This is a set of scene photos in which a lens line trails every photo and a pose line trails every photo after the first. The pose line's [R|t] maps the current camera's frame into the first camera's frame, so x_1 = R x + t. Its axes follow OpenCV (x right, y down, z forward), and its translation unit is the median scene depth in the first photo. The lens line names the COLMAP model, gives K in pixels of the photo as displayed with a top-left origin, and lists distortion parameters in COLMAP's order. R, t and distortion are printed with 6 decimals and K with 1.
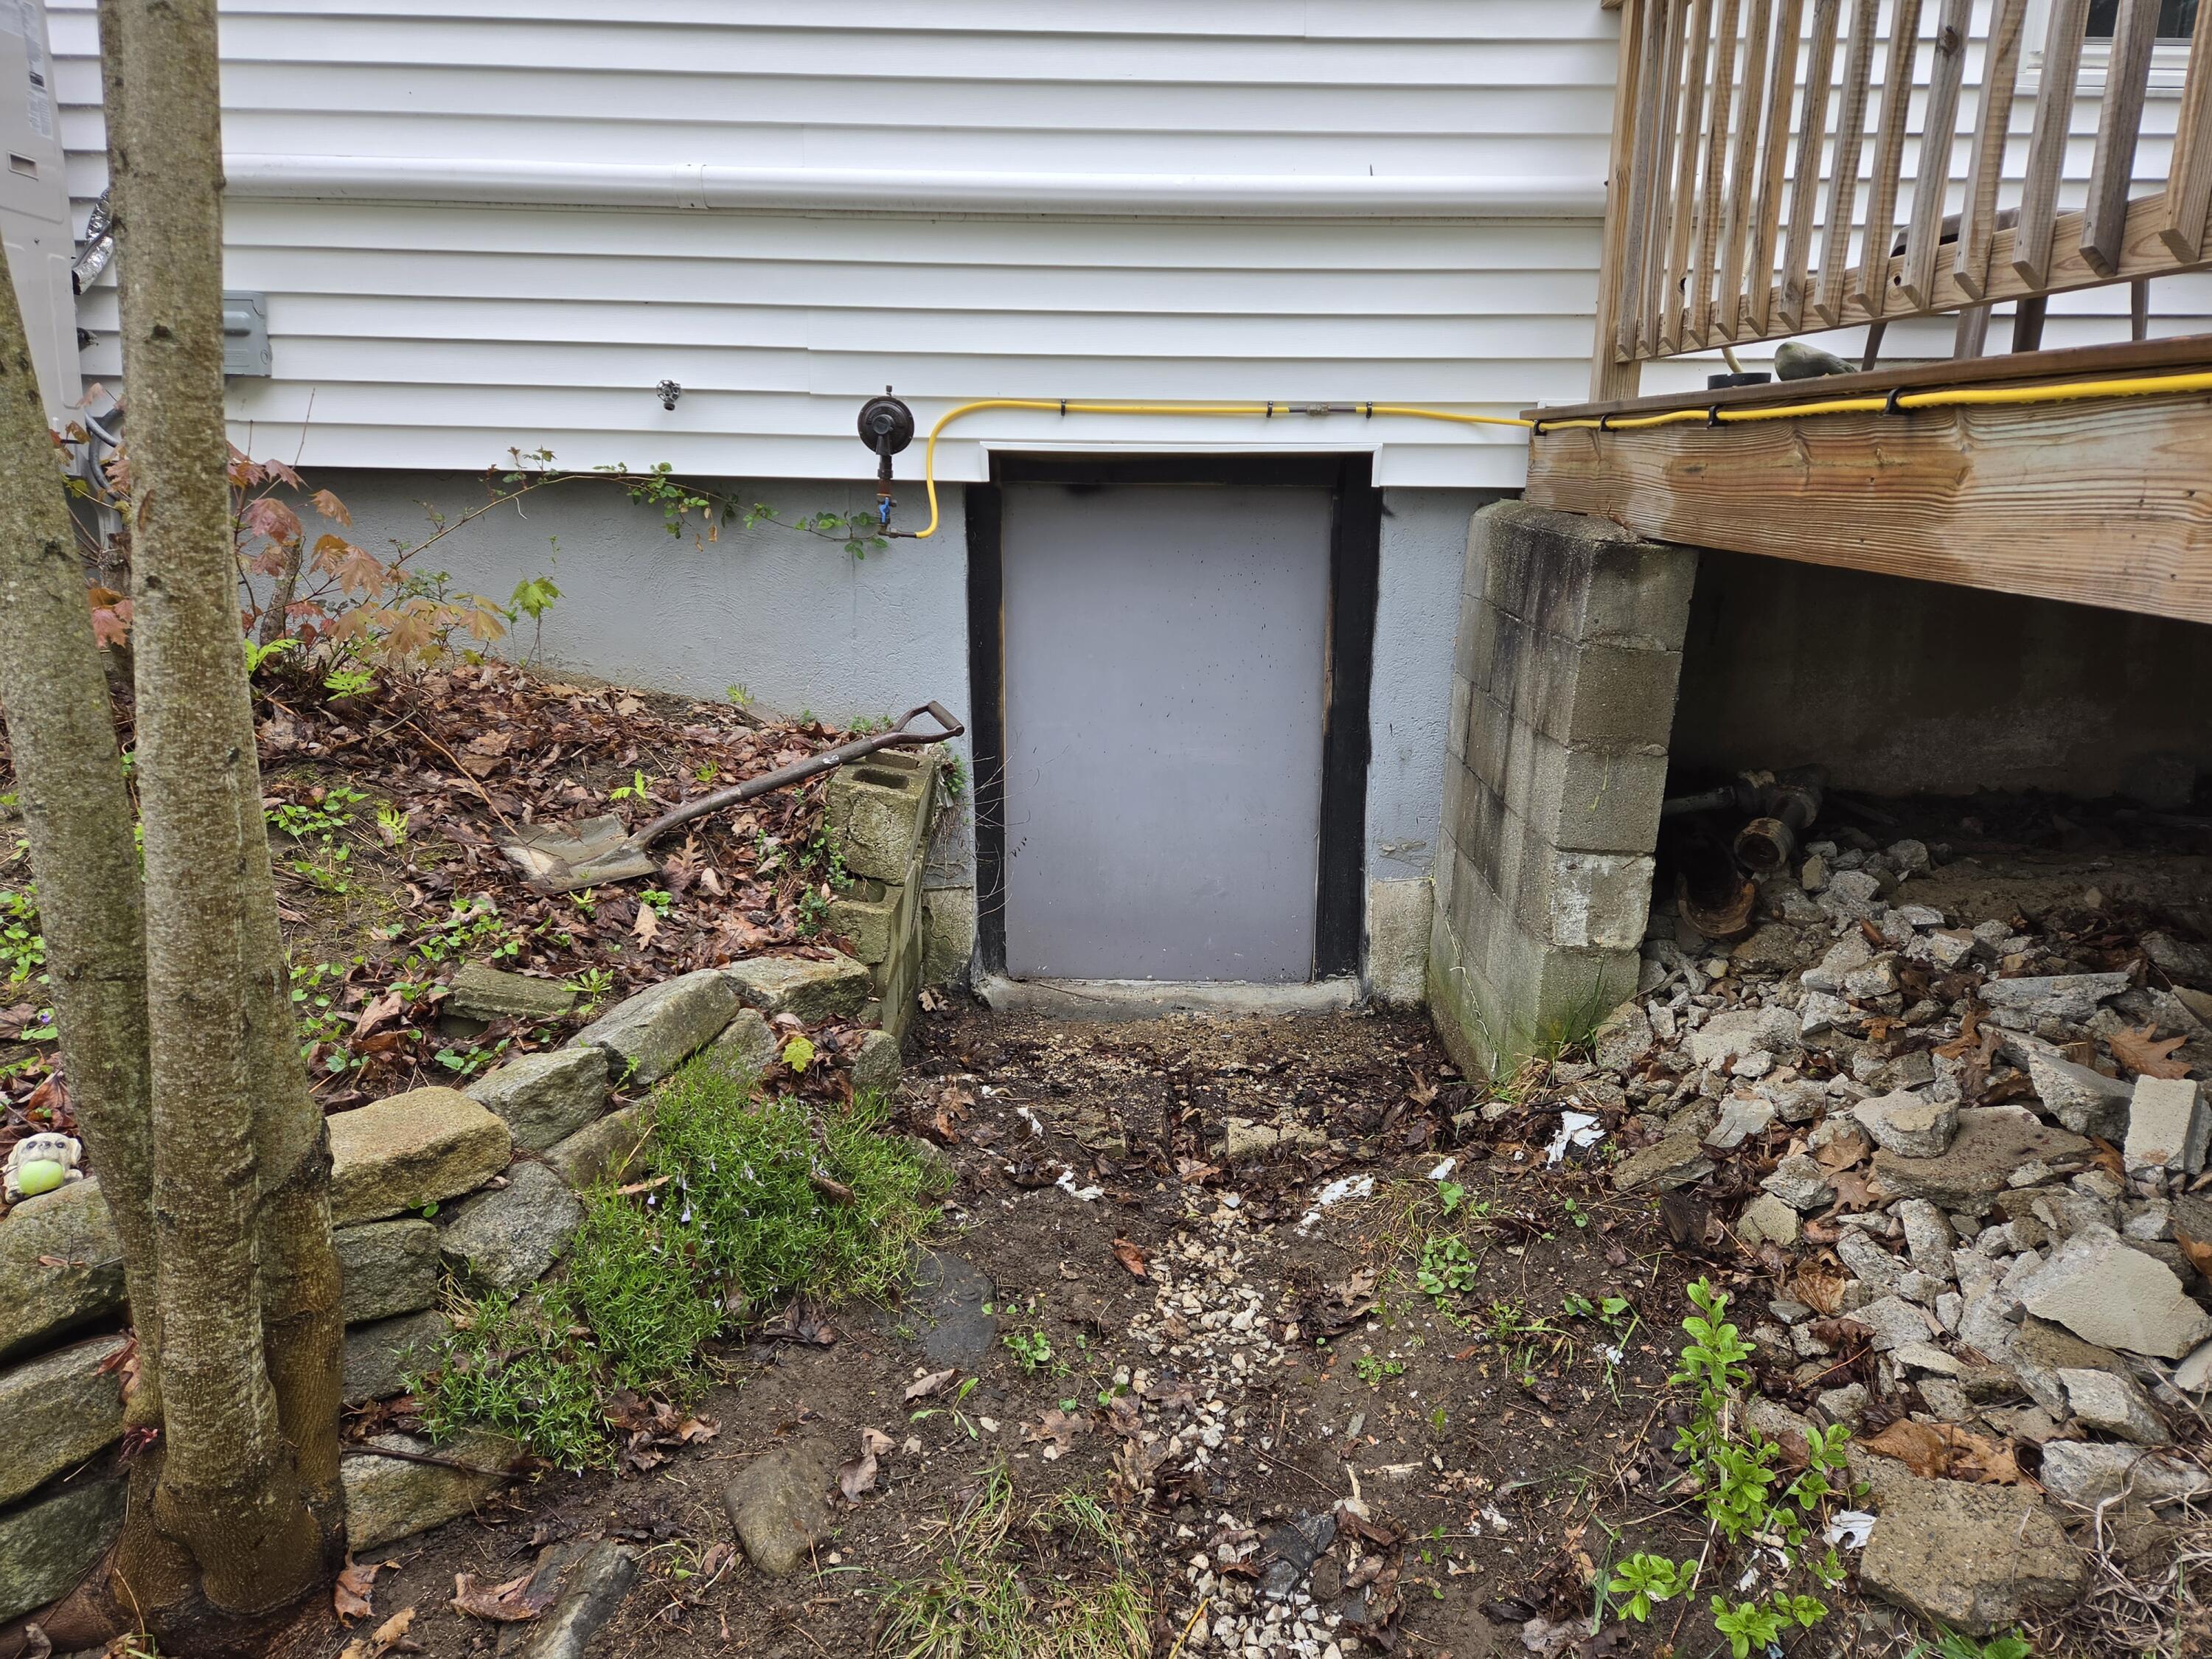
lens RADIAL K [[1475.7, 0, 1106.6], [0, 1475.7, 828.5], [0, 0, 1]] dist [0.013337, 0.001177]
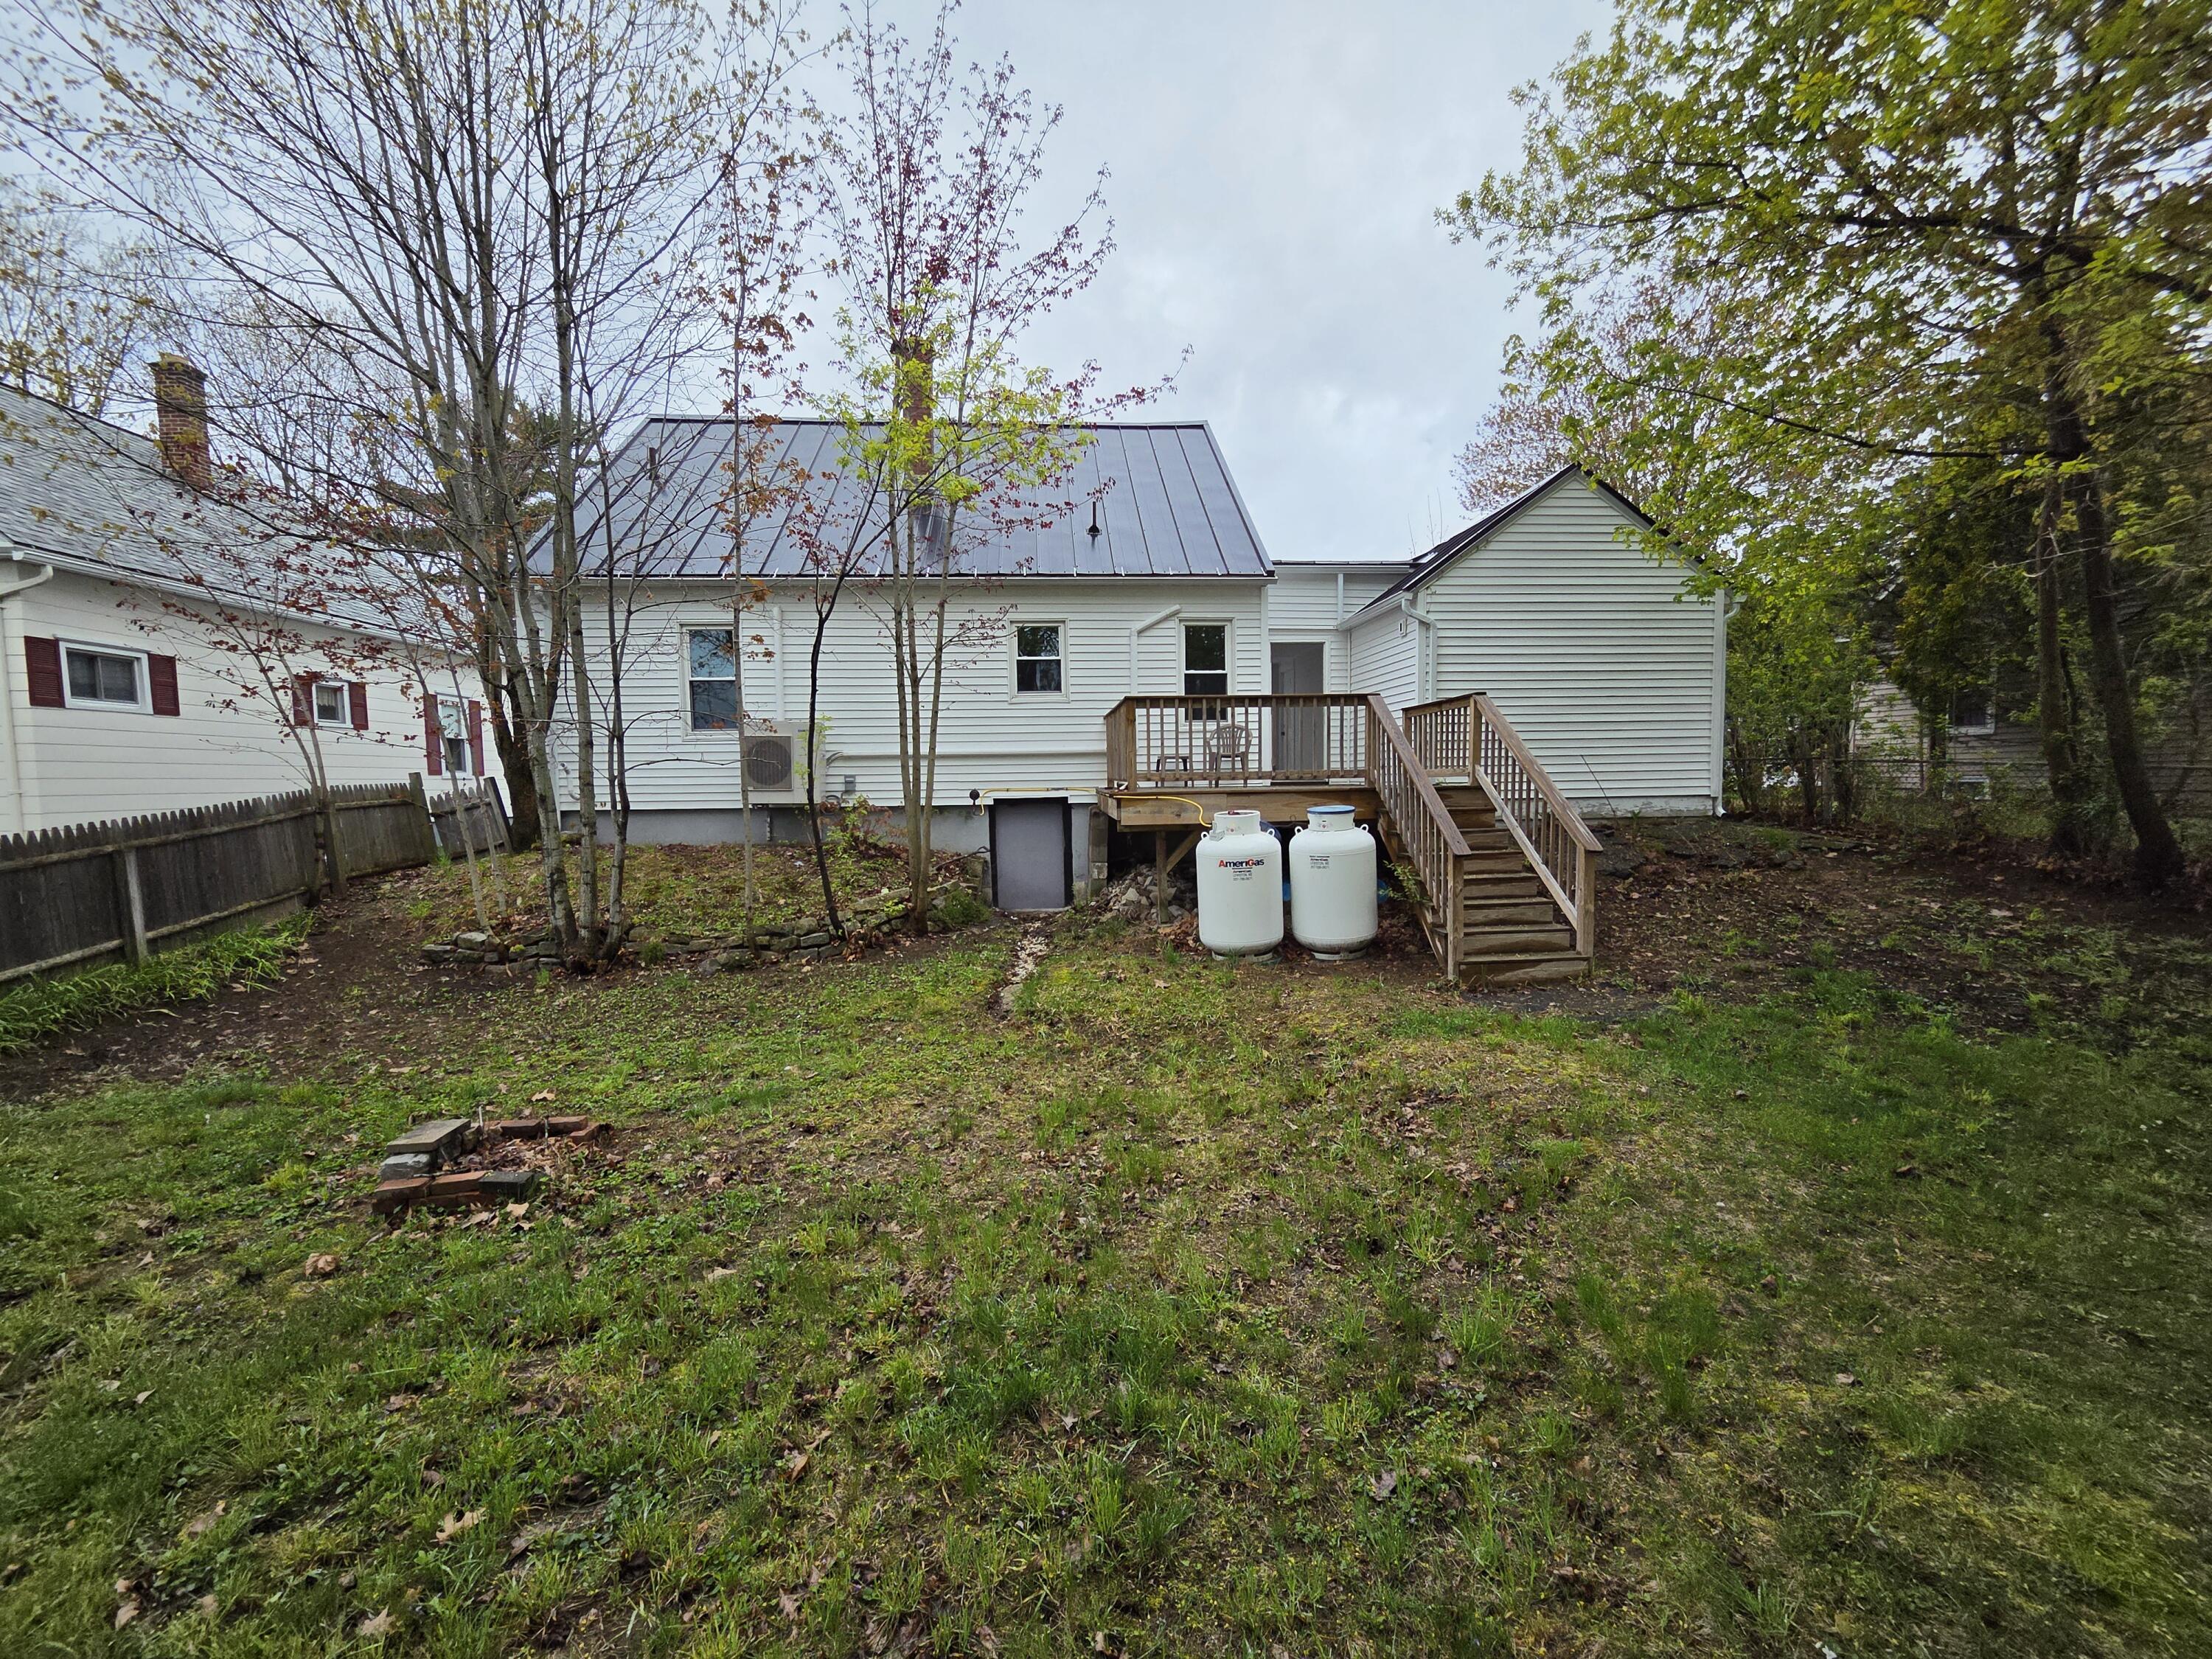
lens RADIAL K [[907.8, 0, 1112.6], [0, 907.8, 836.6], [0, 0, 1]] dist [0.002796, 0.000658]
pose [[0.998838, -0.030109, 0.037641, 0.214366], [0.037500, 0.976030, -0.214381, 0.567620], [-0.030284, 0.215544, 0.976025, -2.086364]]
